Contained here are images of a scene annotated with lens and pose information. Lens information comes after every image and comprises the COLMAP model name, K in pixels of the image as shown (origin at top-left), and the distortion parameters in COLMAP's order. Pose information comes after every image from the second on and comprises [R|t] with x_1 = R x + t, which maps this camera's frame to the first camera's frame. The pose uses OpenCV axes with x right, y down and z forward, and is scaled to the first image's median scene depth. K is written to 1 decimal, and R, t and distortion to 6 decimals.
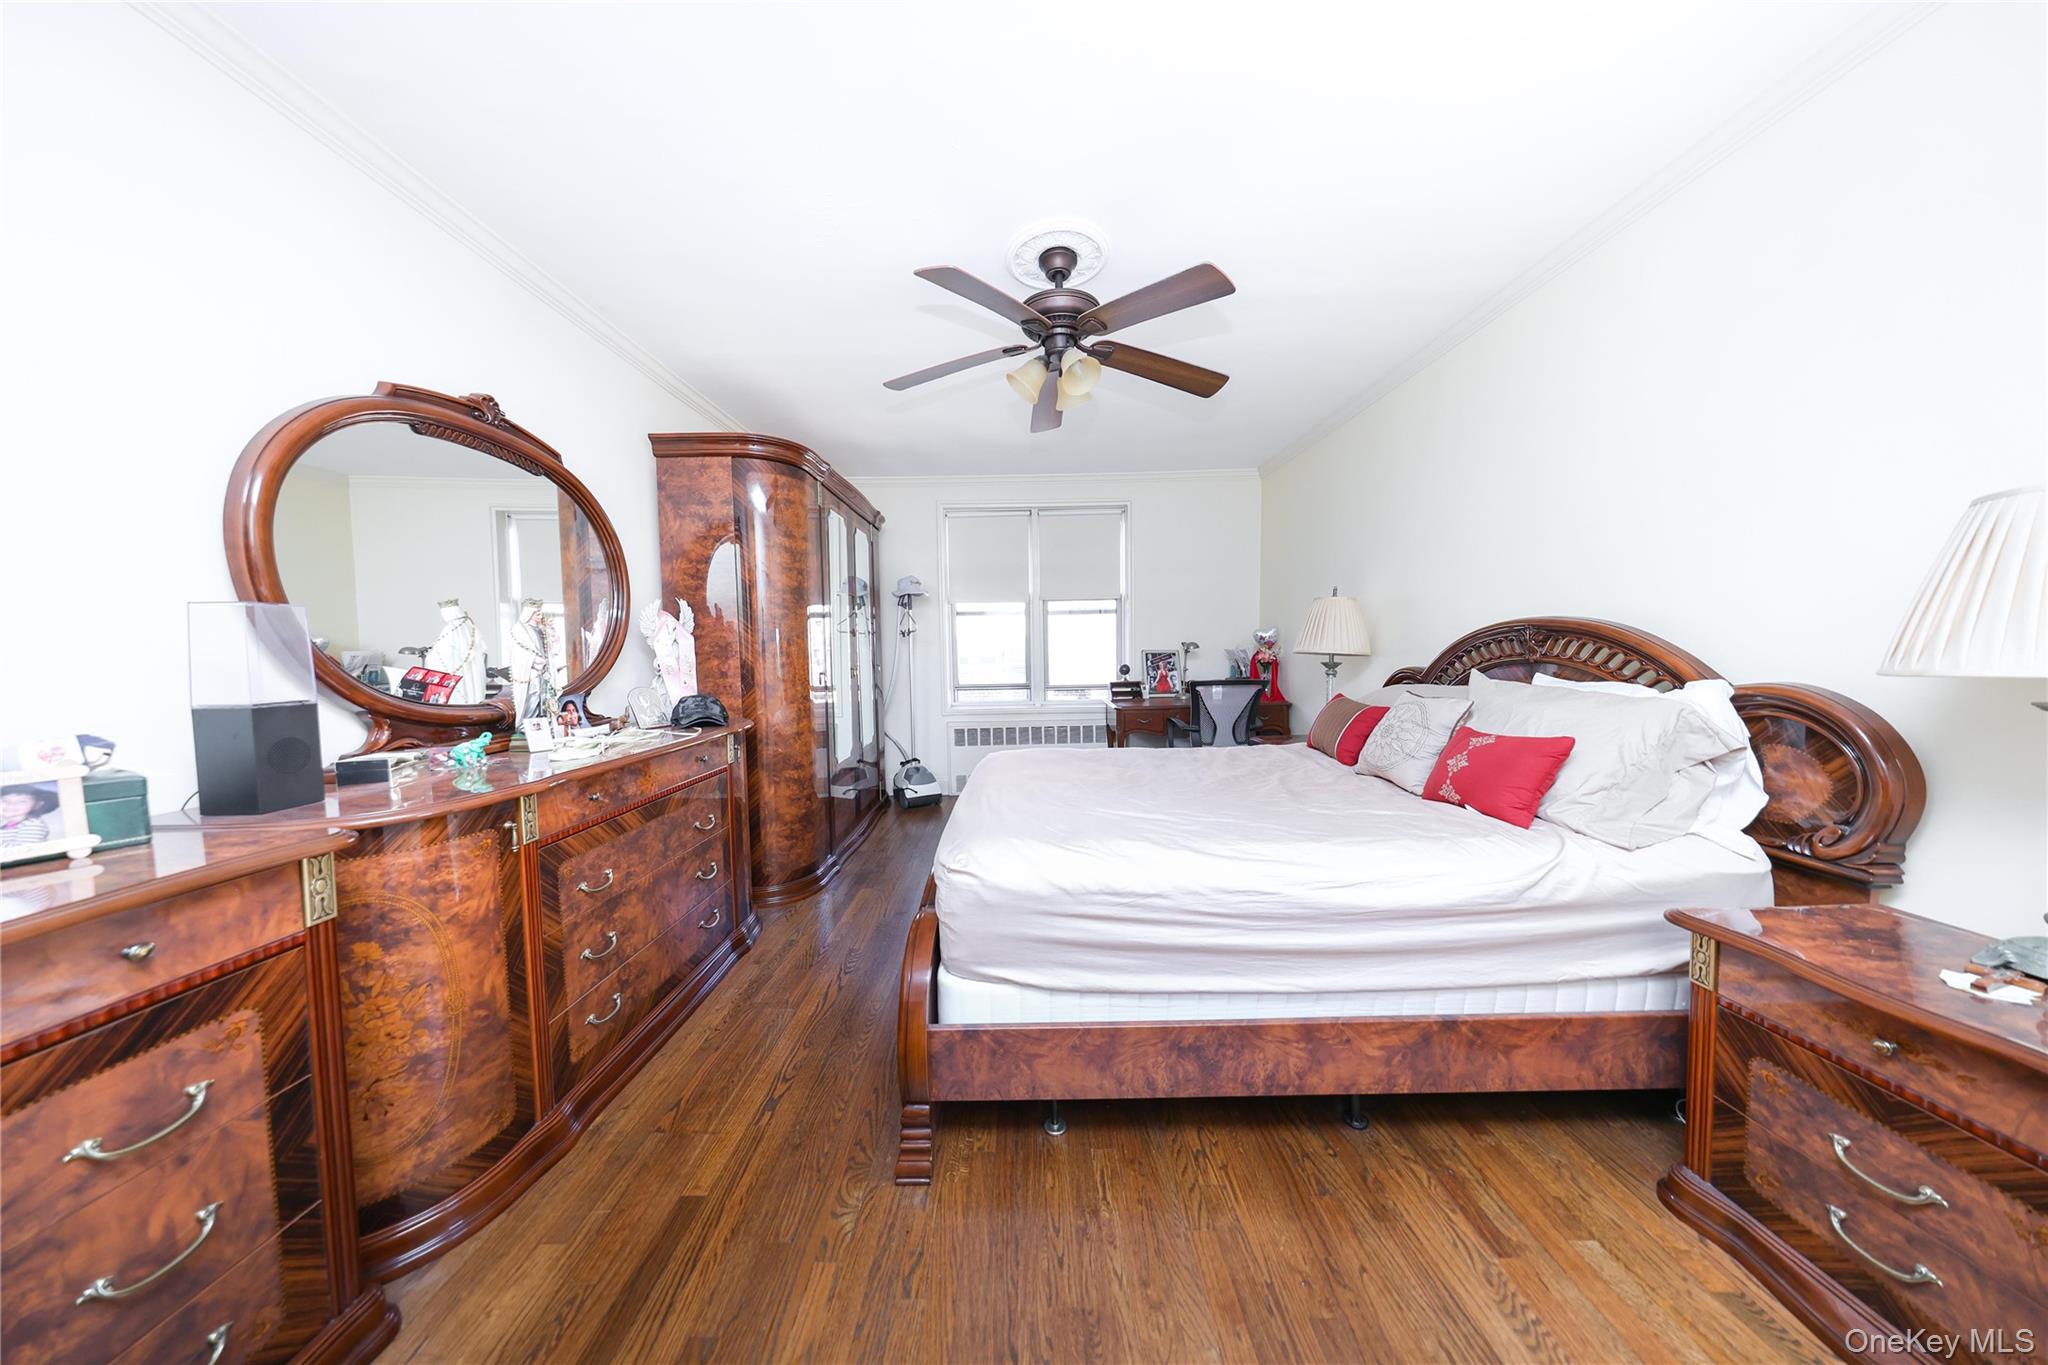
lens RADIAL K [[594.8, 0, 1025.9], [0, 594.8, 686.2], [0, 0, 1]] dist [-0.000594, -0.000370]
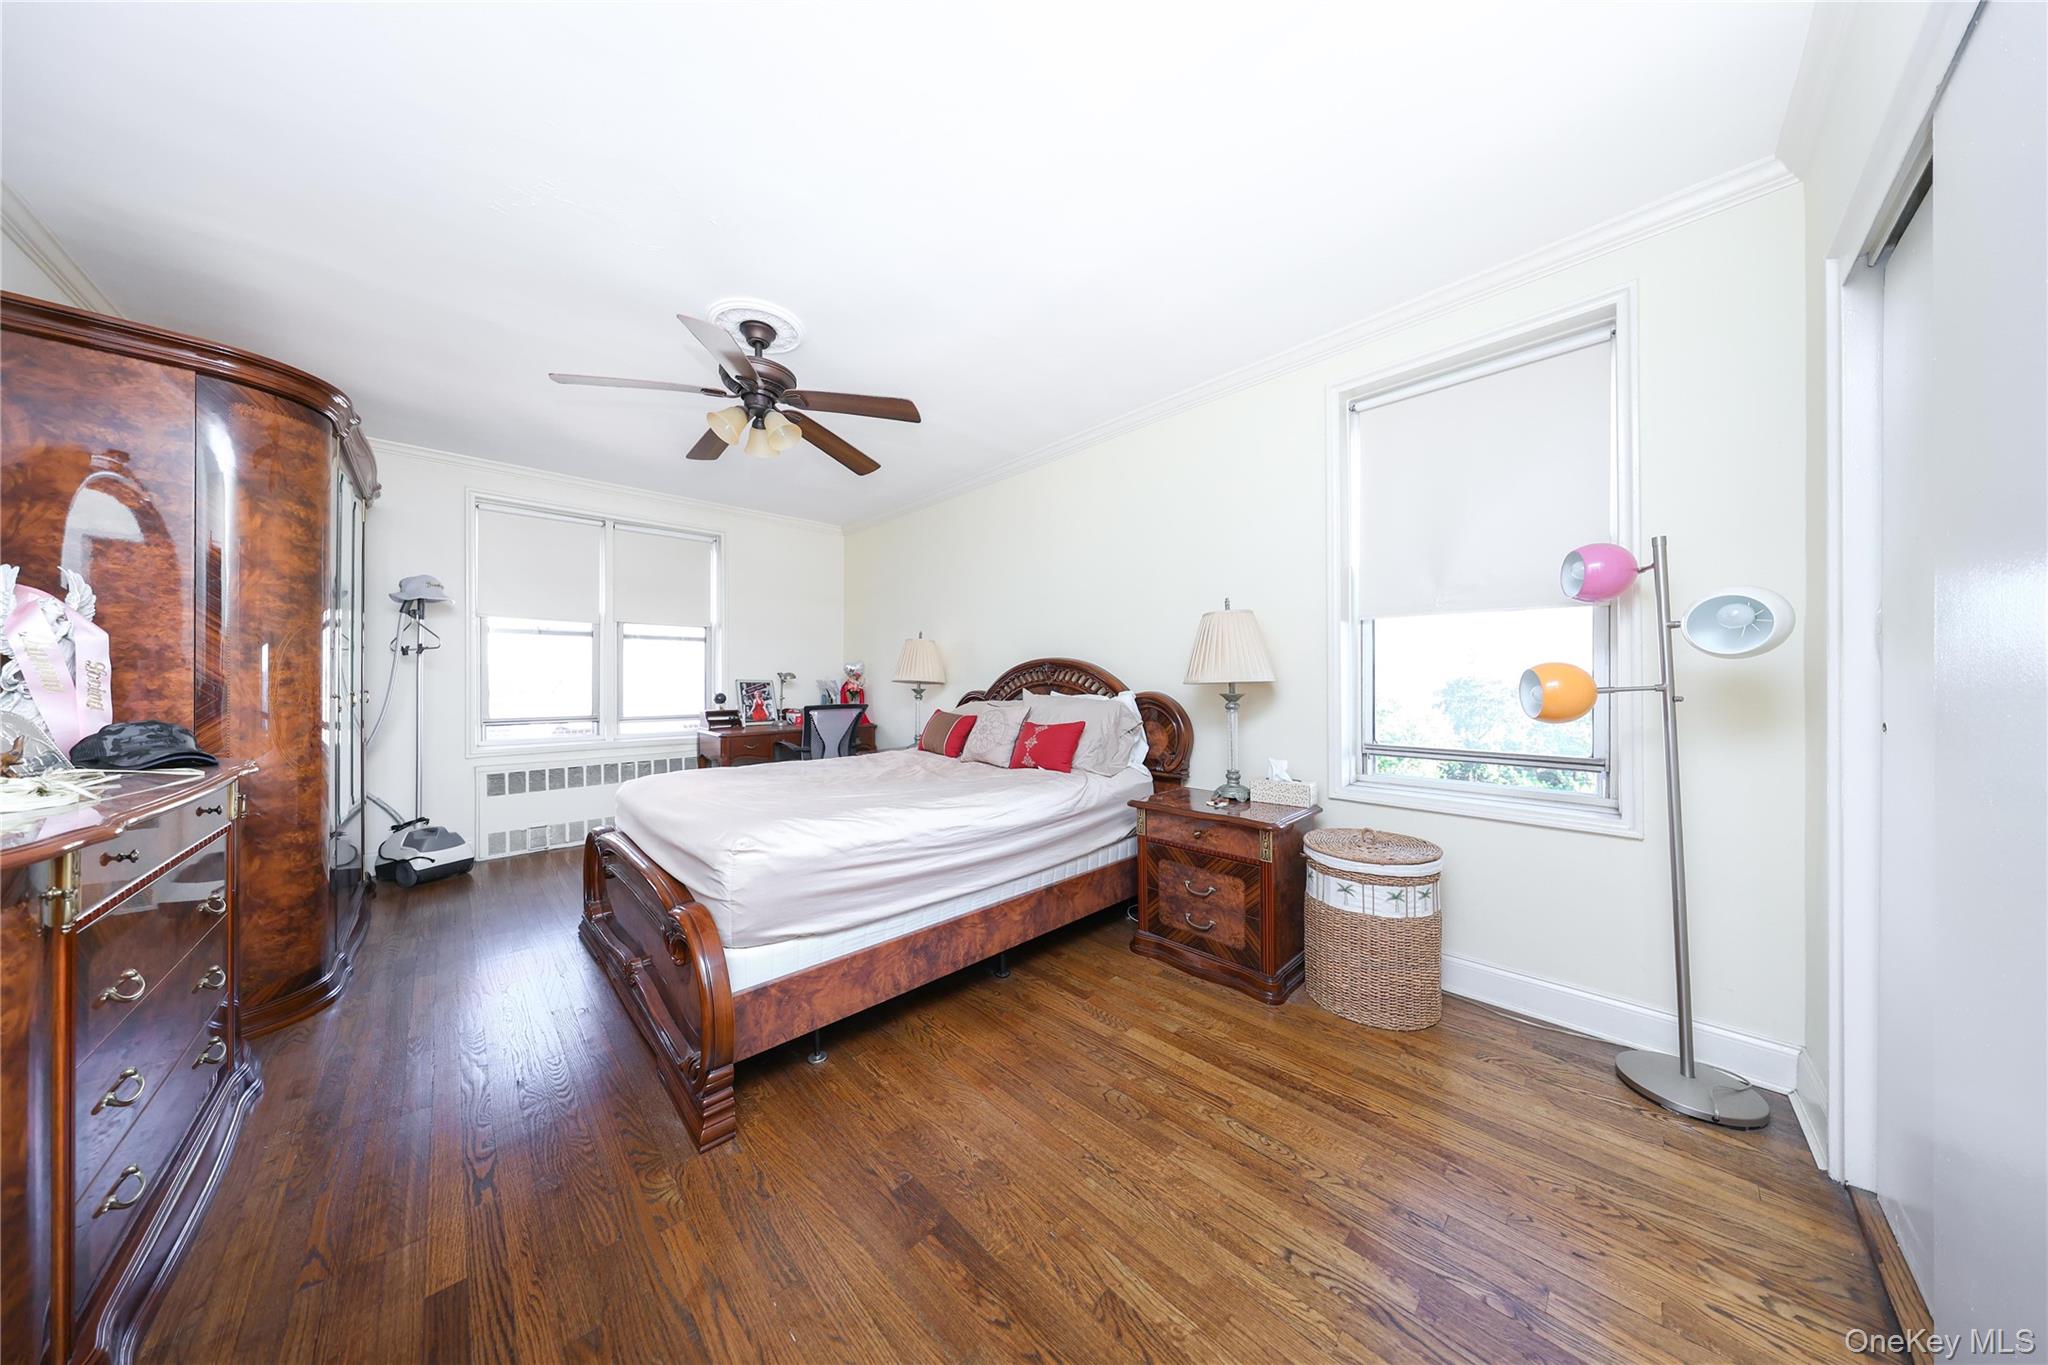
lens RADIAL K [[594.8, 0, 1011.3], [0, 594.8, 688.2], [0, 0, 1]] dist [-0.000594, -0.000370]
pose [[0.731041, 0.010344, 0.682255, -0.412579], [0.034170, 0.998076, -0.051746, 0.060586], [-0.681477, 0.061141, 0.729281, -0.156477]]
